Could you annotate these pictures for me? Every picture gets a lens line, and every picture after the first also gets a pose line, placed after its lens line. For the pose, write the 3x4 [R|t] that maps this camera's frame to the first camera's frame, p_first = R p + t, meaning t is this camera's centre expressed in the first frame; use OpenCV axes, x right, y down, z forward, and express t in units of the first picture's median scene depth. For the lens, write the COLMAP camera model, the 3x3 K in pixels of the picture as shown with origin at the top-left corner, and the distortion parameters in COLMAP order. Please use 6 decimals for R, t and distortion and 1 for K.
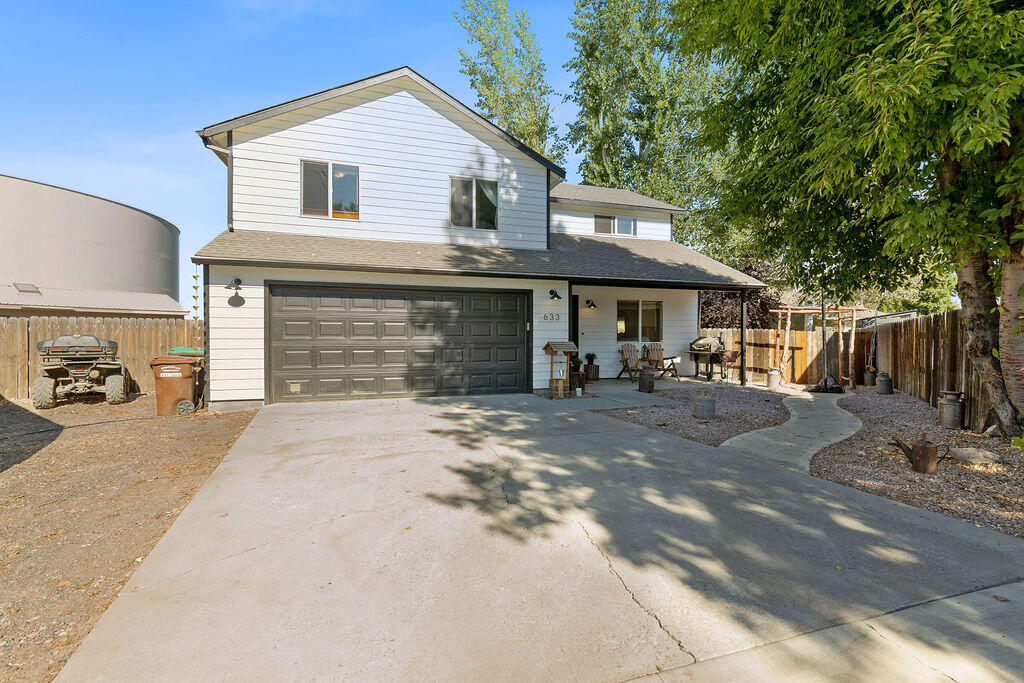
lens RADIAL K [[447.0, 0, 515.5], [0, 447.0, 340.4], [0, 0, 1]] dist [0.000172, -0.000177]
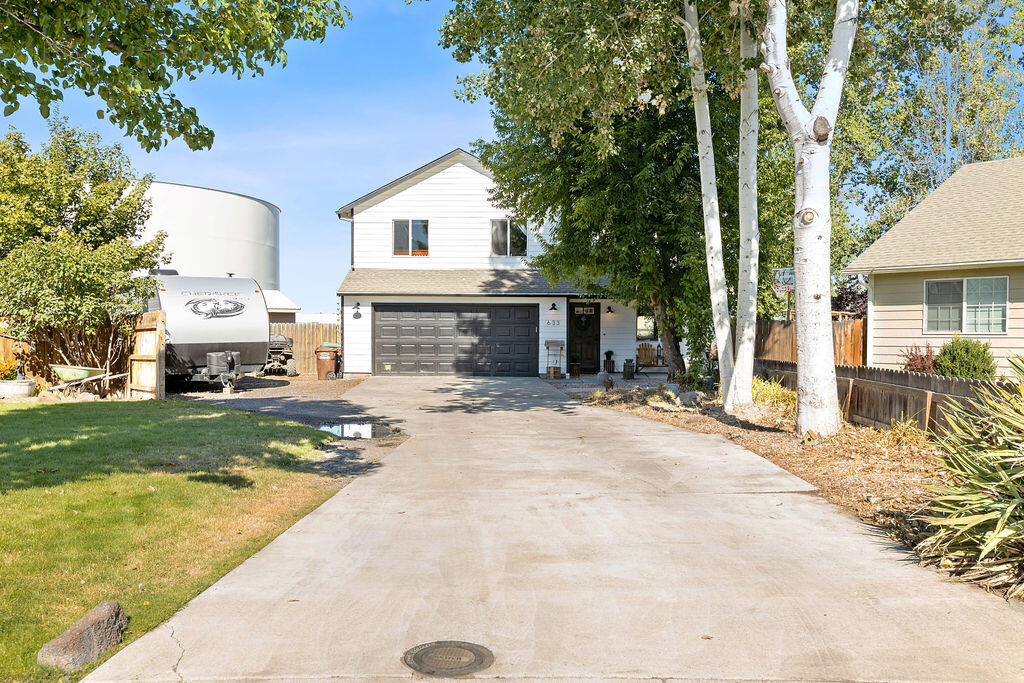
lens RADIAL K [[912.9, 0, 511.8], [0, 912.9, 382.3], [0, 0, 1]] dist [-0.001275, -0.001050]
pose [[0.937105, 0.021889, -0.348359, 1.051063], [-0.006837, 0.998991, 0.044379, 0.008397], [0.348979, -0.039206, 0.936310, -1.890457]]
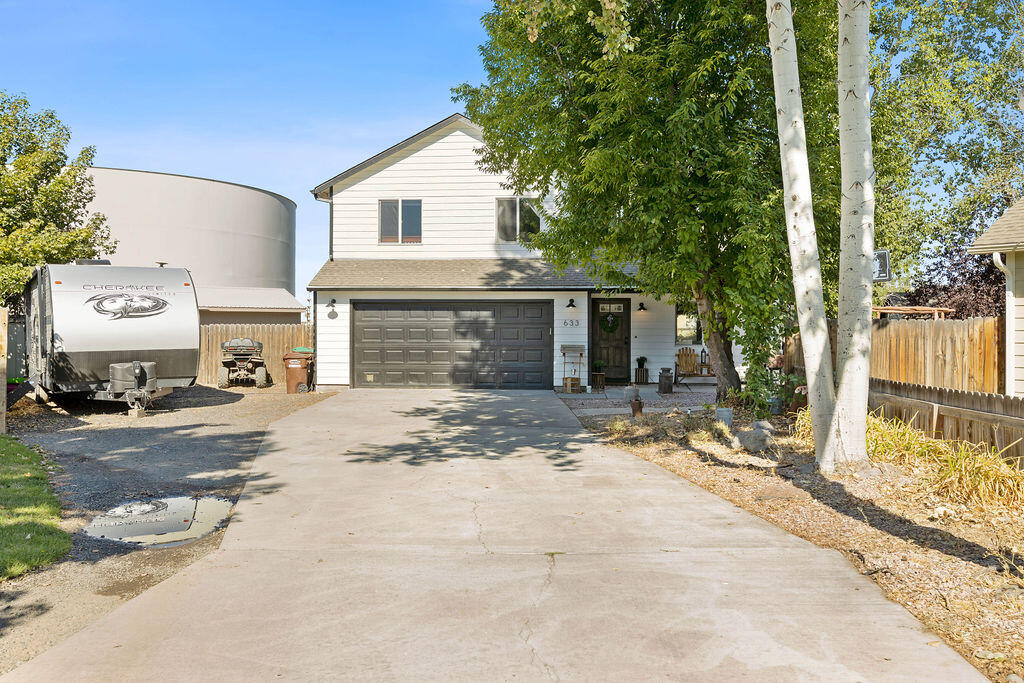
lens RADIAL K [[889.9, 0, 512.0], [0, 889.9, 341.5], [0, 0, 1]] dist [-0.000069, 0.001459]
pose [[0.918528, 0.004922, -0.395324, 0.914186], [-0.004816, 0.999988, 0.001261, -0.008623], [0.395326, 0.000746, 0.918541, -1.233552]]
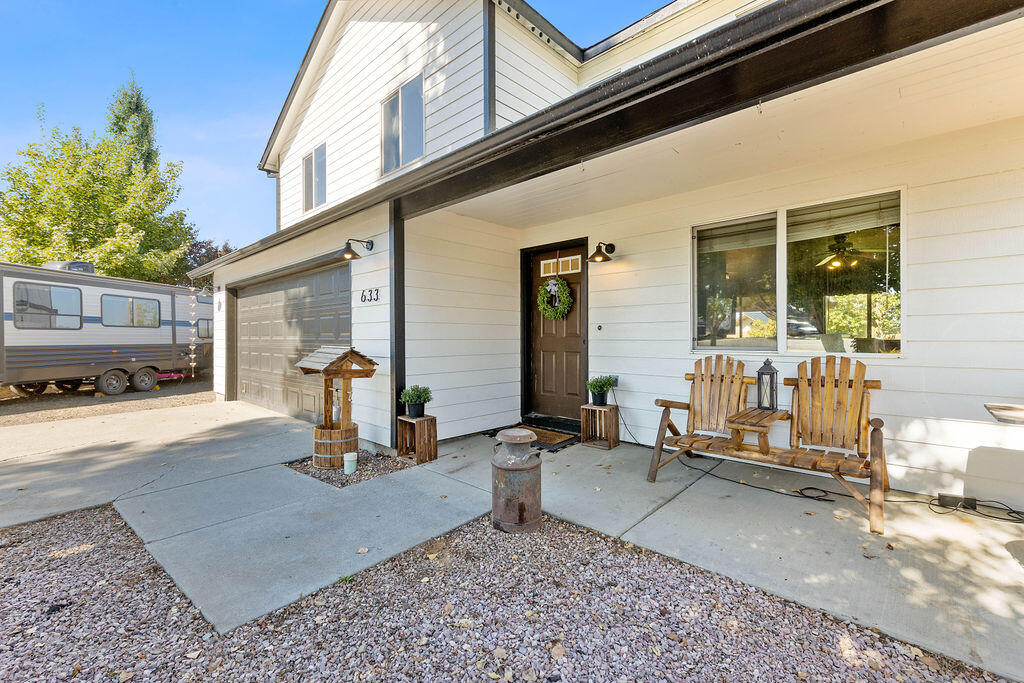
lens RADIAL K [[447.0, 0, 515.5], [0, 447.0, 340.4], [0, 0, 1]] dist [0.000172, -0.000177]
pose [[0.491313, 0.002533, -0.870979, 0.646462], [-0.000071, 0.999996, 0.002868, -0.005131], [0.870983, -0.001347, 0.491311, 0.987928]]
